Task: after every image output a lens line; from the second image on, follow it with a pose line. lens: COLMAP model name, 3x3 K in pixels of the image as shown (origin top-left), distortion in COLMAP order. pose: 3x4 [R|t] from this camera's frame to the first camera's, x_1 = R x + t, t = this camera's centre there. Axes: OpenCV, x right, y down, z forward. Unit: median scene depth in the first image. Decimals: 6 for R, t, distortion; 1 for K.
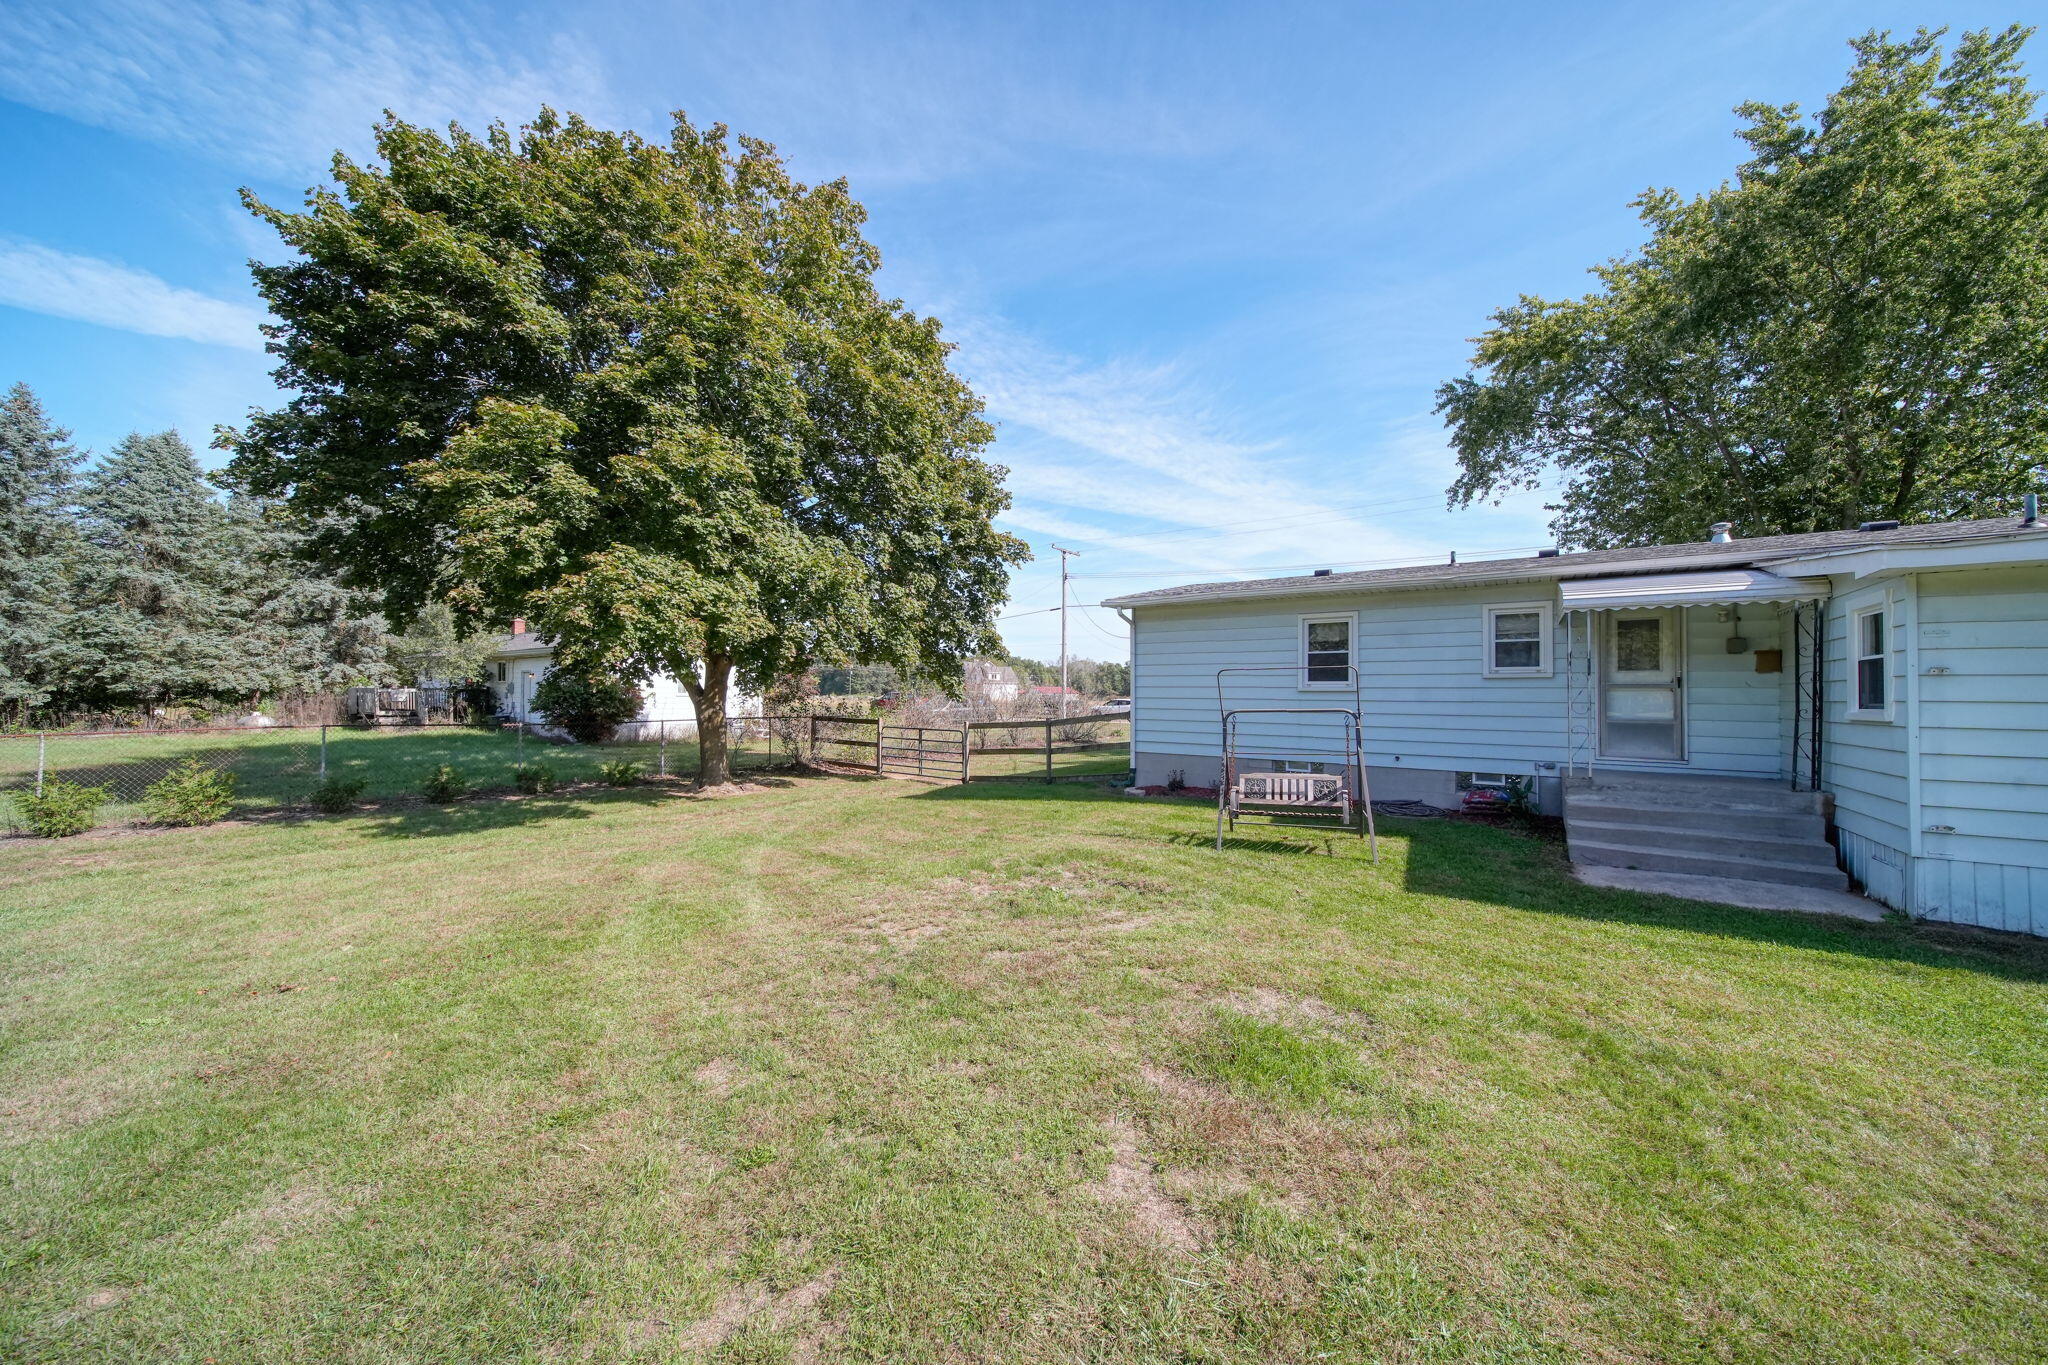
lens RADIAL K [[714.1, 0, 1020.7], [0, 714.1, 689.9], [0, 0, 1]] dist [0.002326, -0.003020]
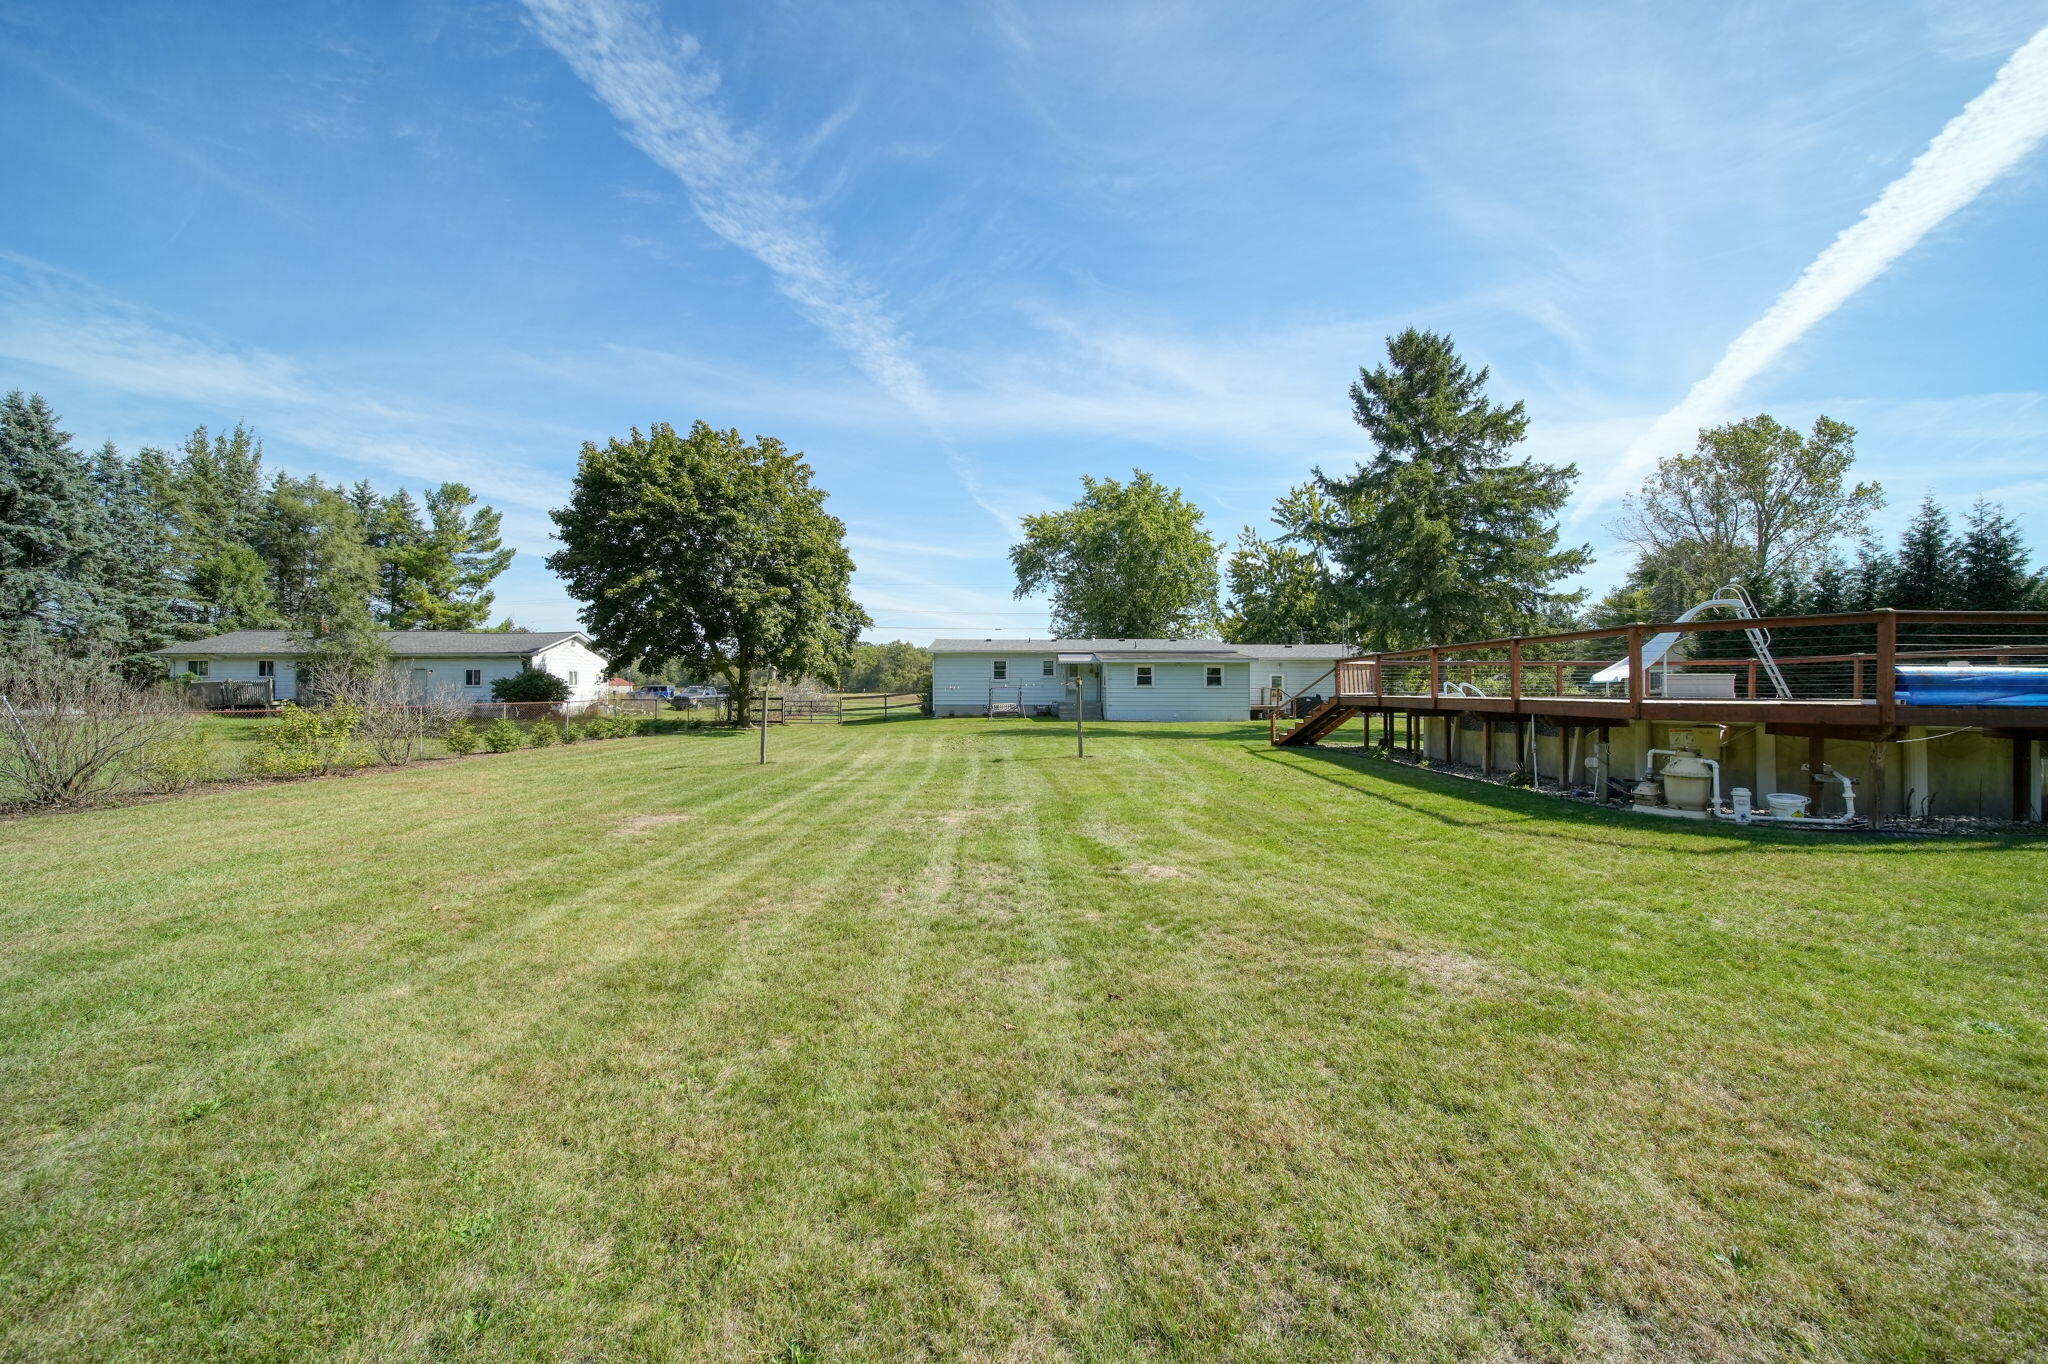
lens RADIAL K [[714.1, 0, 1020.7], [0, 714.1, 689.4], [0, 0, 1]] dist [0.002326, -0.003020]
pose [[0.814778, -0.009506, 0.579695, -0.928294], [0.000258, 0.999871, 0.016034, -0.012423], [-0.579773, -0.012914, 0.814676, -1.143193]]
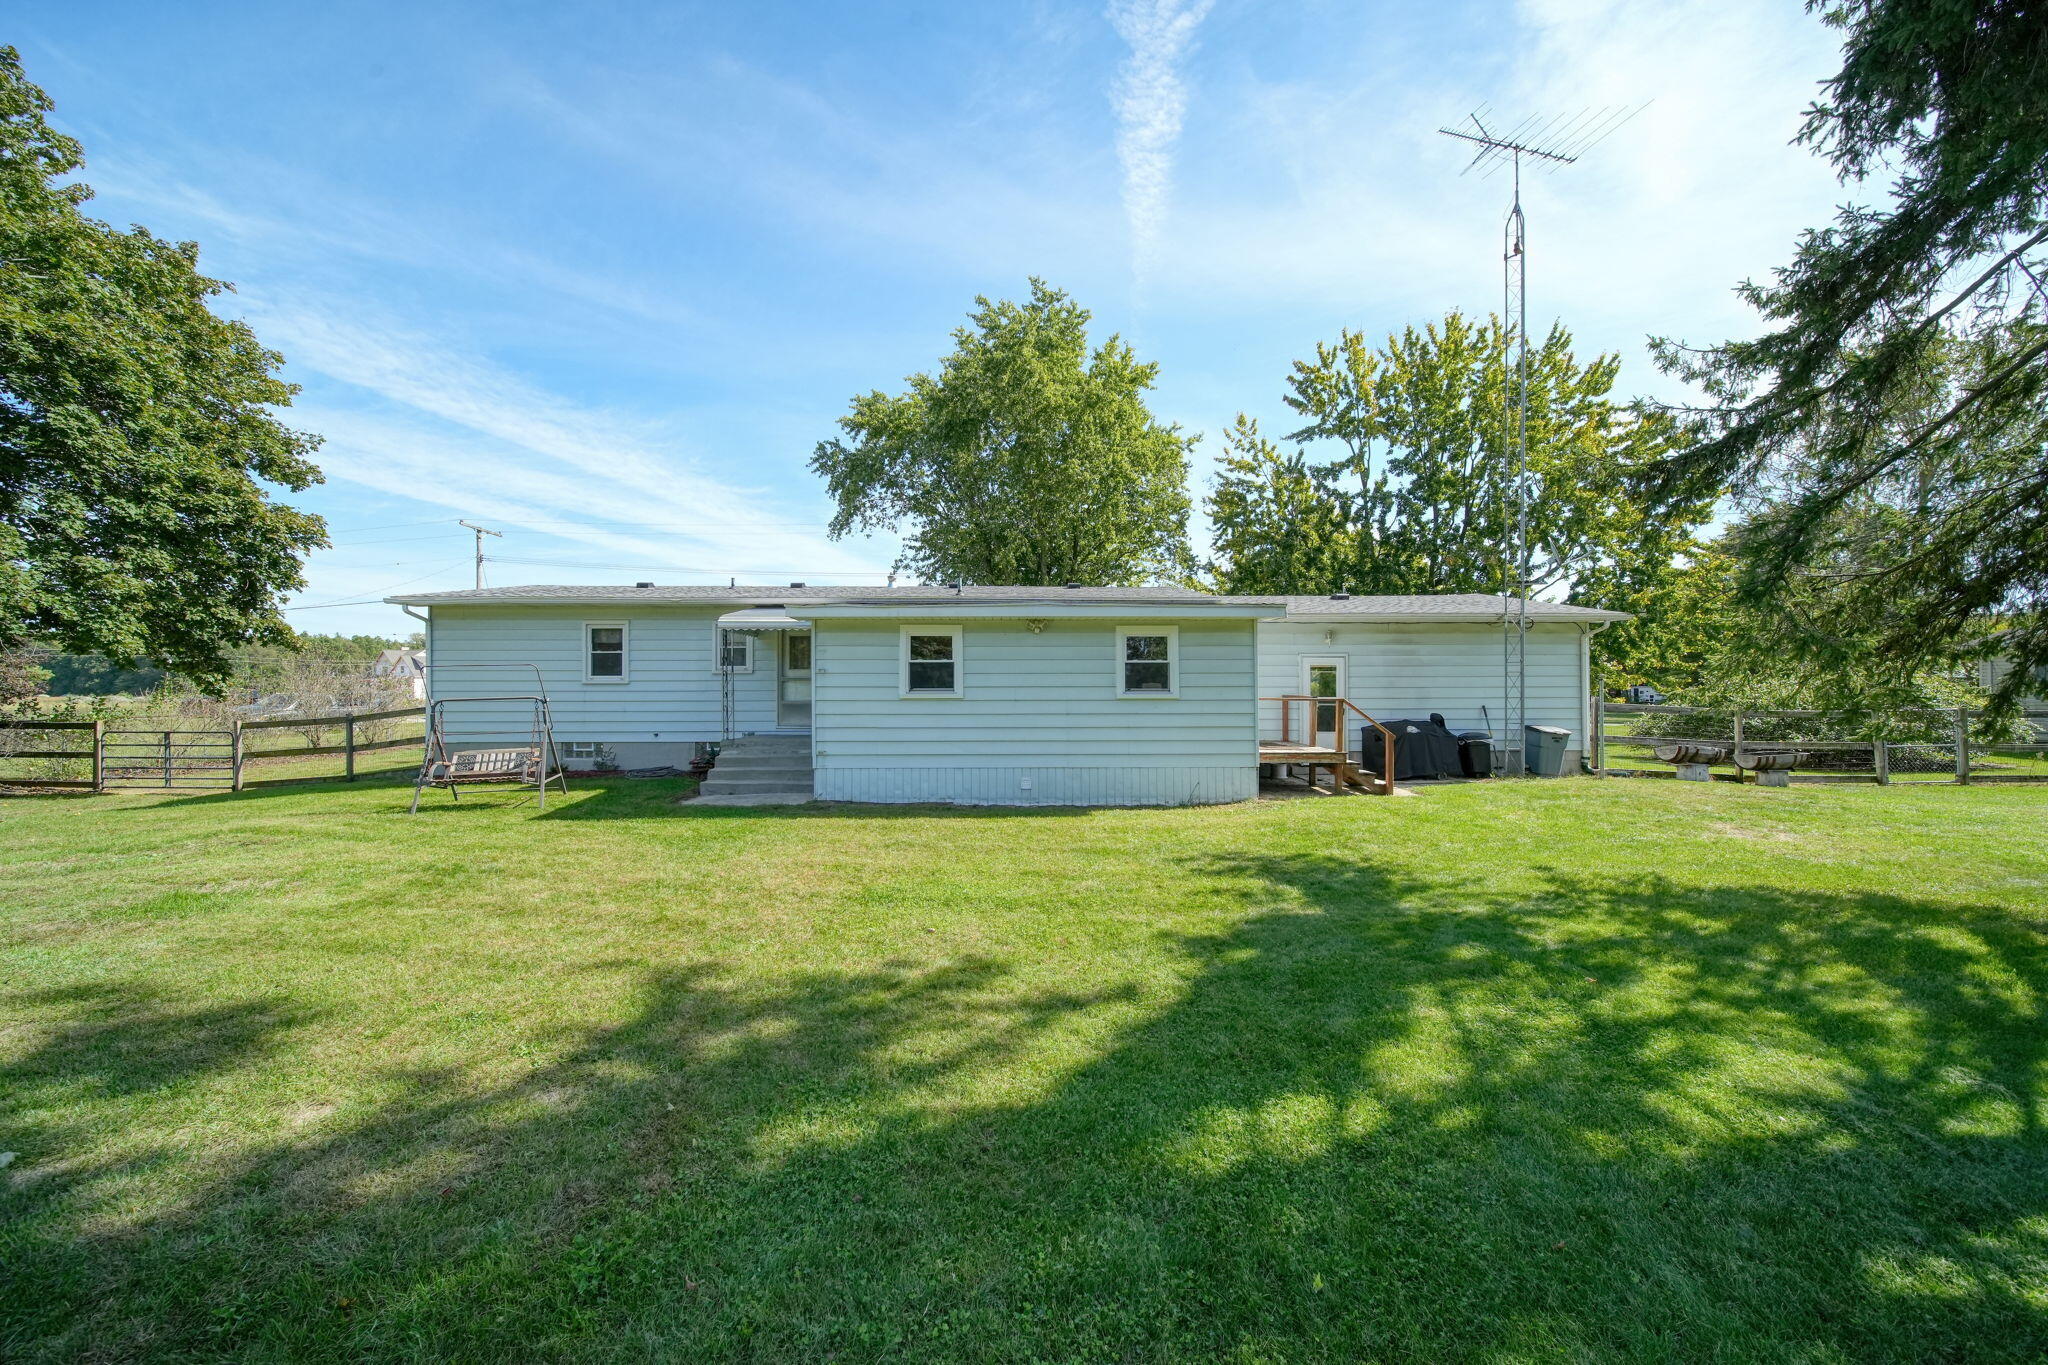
lens RADIAL K [[714.1, 0, 1020.7], [0, 714.1, 689.9], [0, 0, 1]] dist [0.002326, -0.003020]
pose [[0.806730, -0.008107, 0.590865, 0.190050], [0.004061, 0.999958, 0.008176, 0.002624], [-0.590906, -0.004196, 0.806729, -0.288699]]
